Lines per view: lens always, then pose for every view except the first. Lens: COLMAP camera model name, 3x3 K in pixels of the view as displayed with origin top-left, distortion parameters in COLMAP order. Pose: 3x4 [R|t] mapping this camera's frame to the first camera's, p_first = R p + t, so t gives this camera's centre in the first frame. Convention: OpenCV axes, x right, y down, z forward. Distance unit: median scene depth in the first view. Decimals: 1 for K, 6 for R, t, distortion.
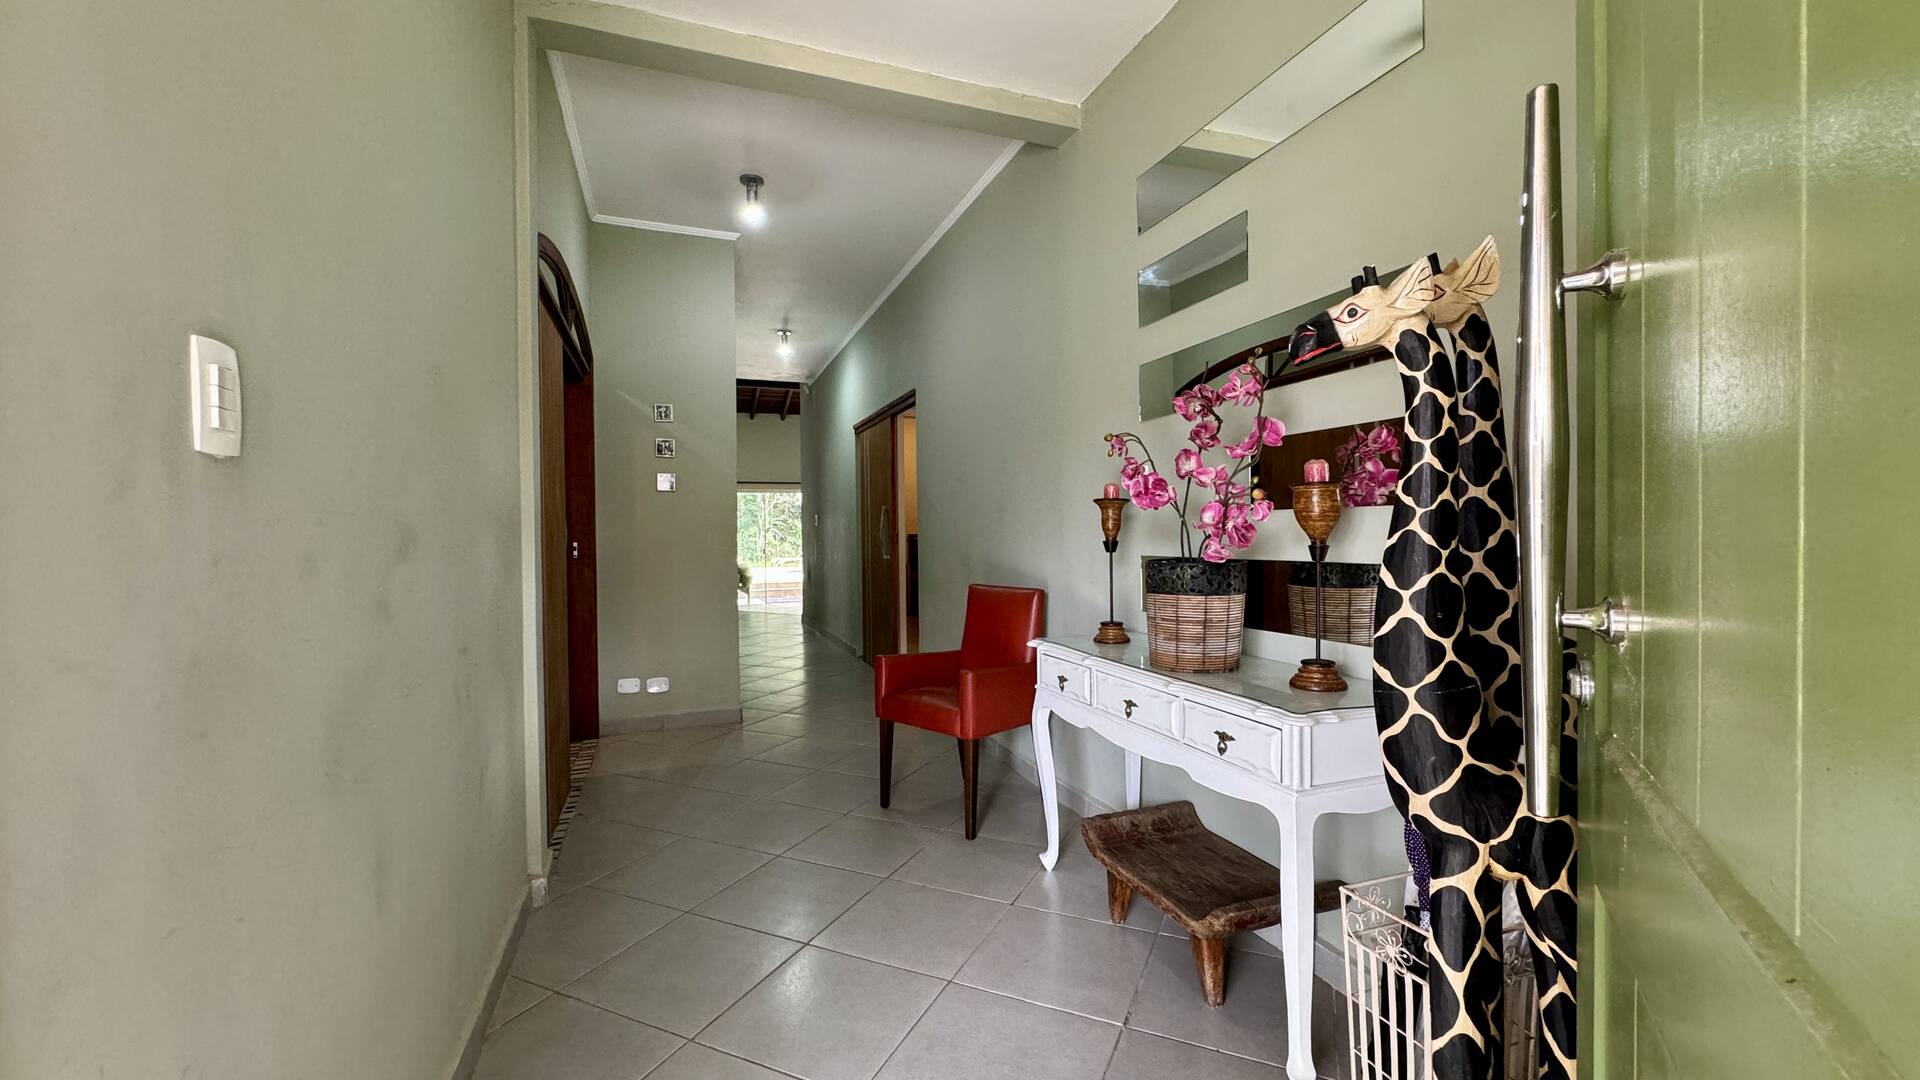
lens RADIAL K [[761.9, 0, 956.7], [0, 761.9, 540.3], [0, 0, 1]] dist [-0.001634, 0.000124]
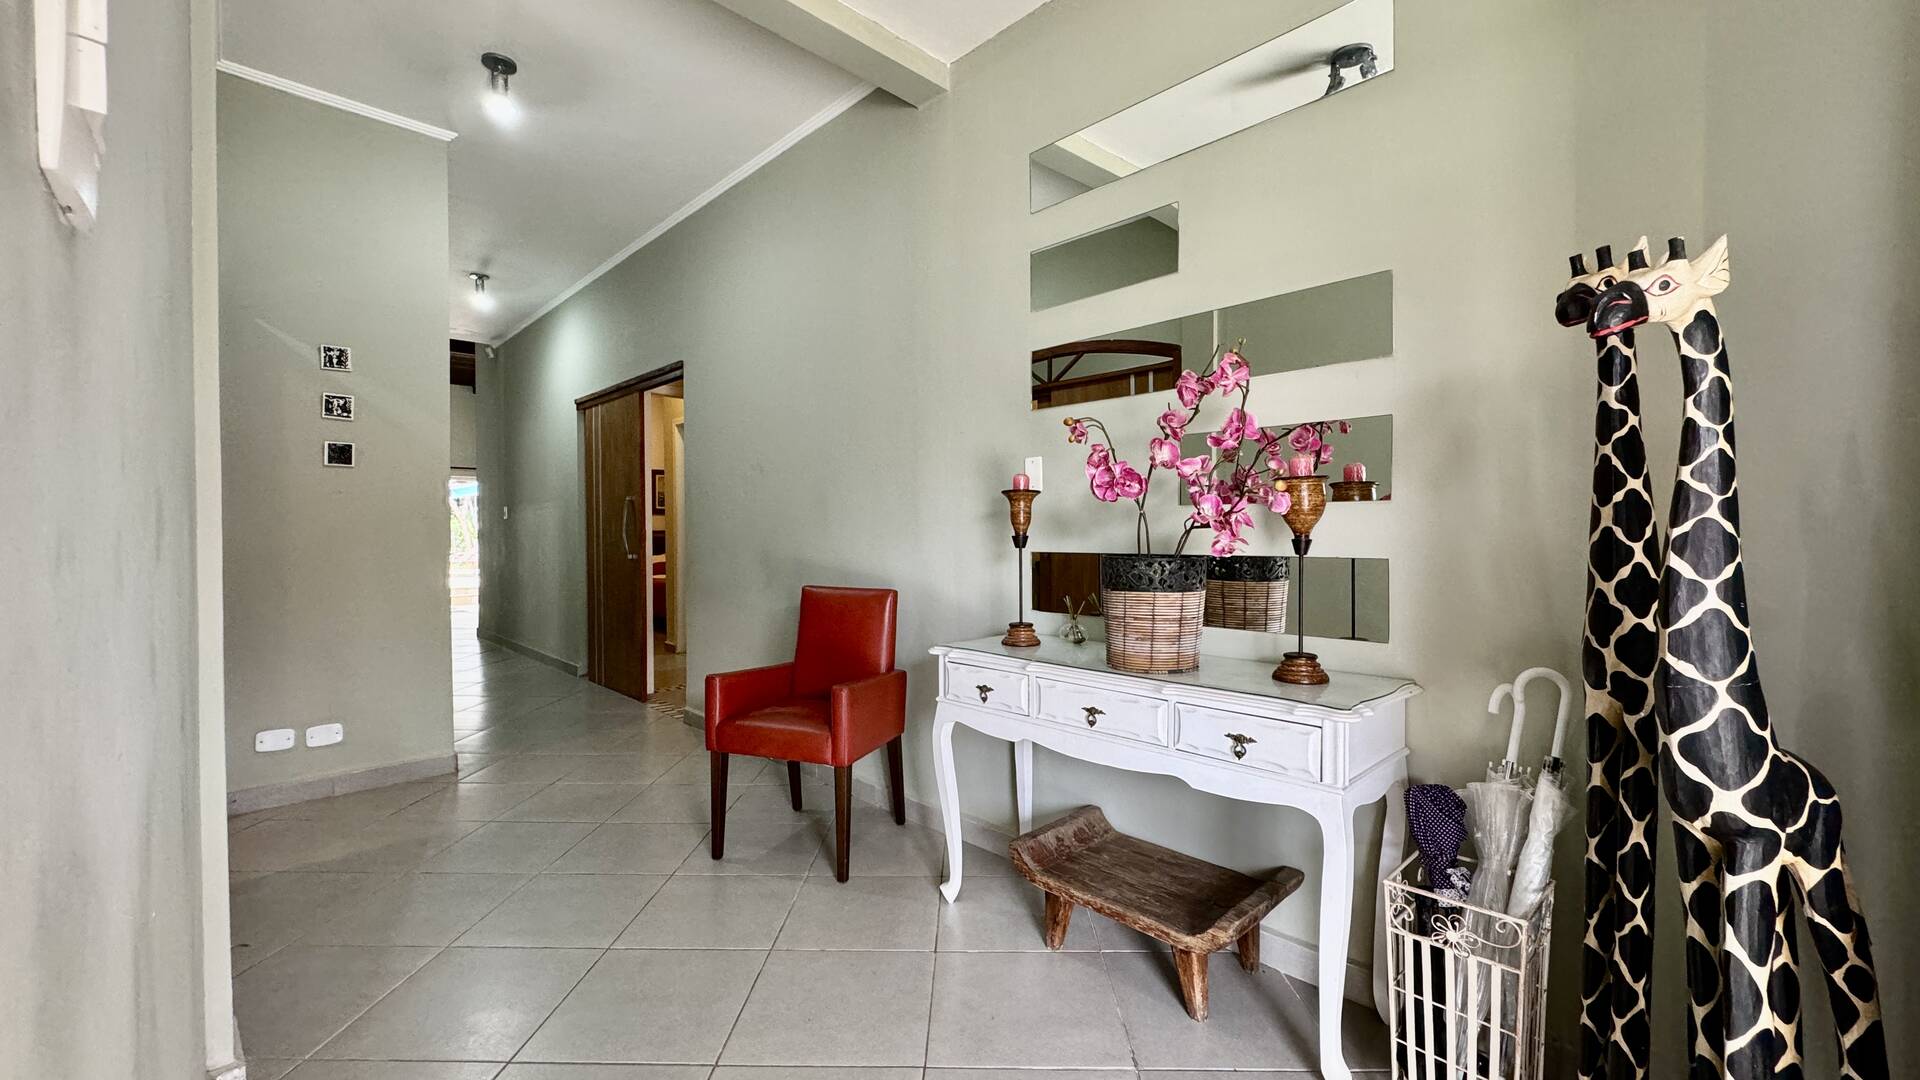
lens RADIAL K [[761.9, 0, 956.7], [0, 761.9, 540.3], [0, 0, 1]] dist [-0.001634, 0.000124]
pose [[0.916055, 0.003881, 0.401034, -0.293385], [-0.003945, 0.999992, -0.000667, 0.008697], [-0.401033, -0.000971, 0.916063, 0.220060]]
